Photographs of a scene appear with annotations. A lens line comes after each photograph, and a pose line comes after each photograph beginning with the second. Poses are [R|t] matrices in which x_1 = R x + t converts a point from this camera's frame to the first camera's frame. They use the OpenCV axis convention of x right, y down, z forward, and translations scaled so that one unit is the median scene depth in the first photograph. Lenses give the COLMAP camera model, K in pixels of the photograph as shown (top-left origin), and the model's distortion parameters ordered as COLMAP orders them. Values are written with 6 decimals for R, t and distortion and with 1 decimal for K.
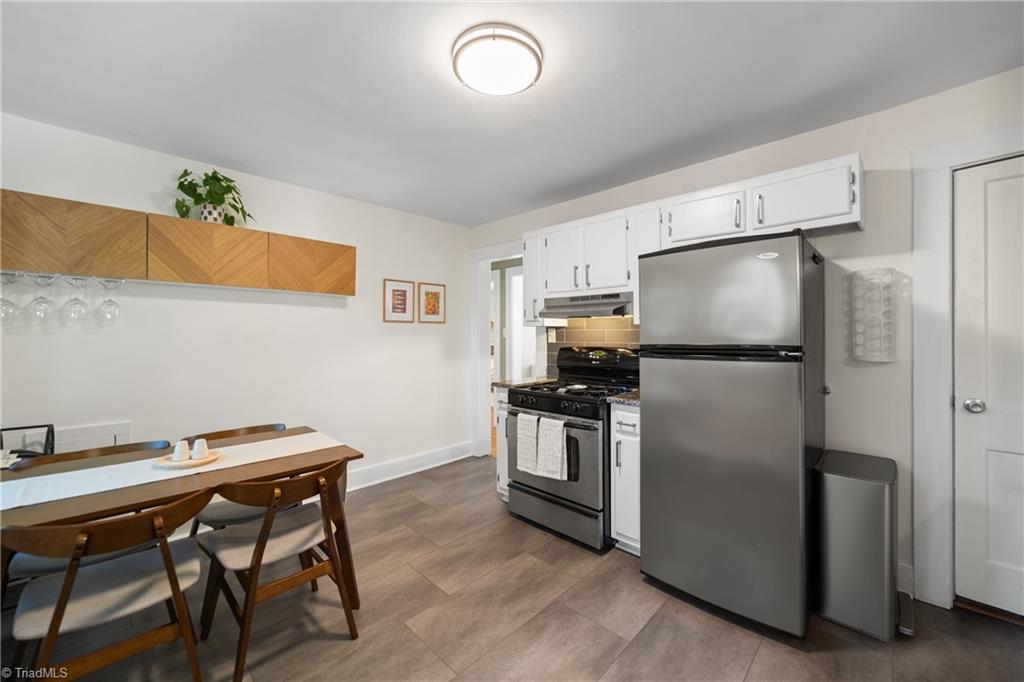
lens RADIAL K [[396.5, 0, 515.5], [0, 396.5, 335.0], [0, 0, 1]] dist [-0.018431, 0.005551]
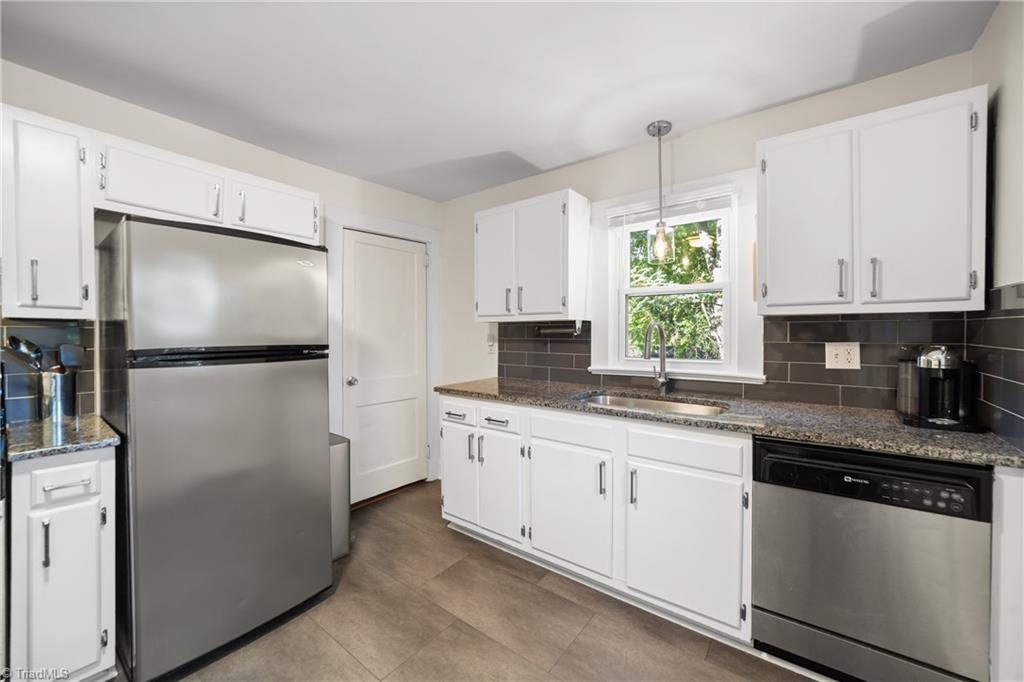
lens RADIAL K [[396.5, 0, 522.3], [0, 396.5, 340.1], [0, 0, 1]] dist [-0.018431, 0.005551]
pose [[-0.122110, -0.005775, 0.992500, -0.327653], [0.003255, 0.999975, 0.006219, 0.004848], [-0.992511, 0.003990, -0.122088, 0.333839]]
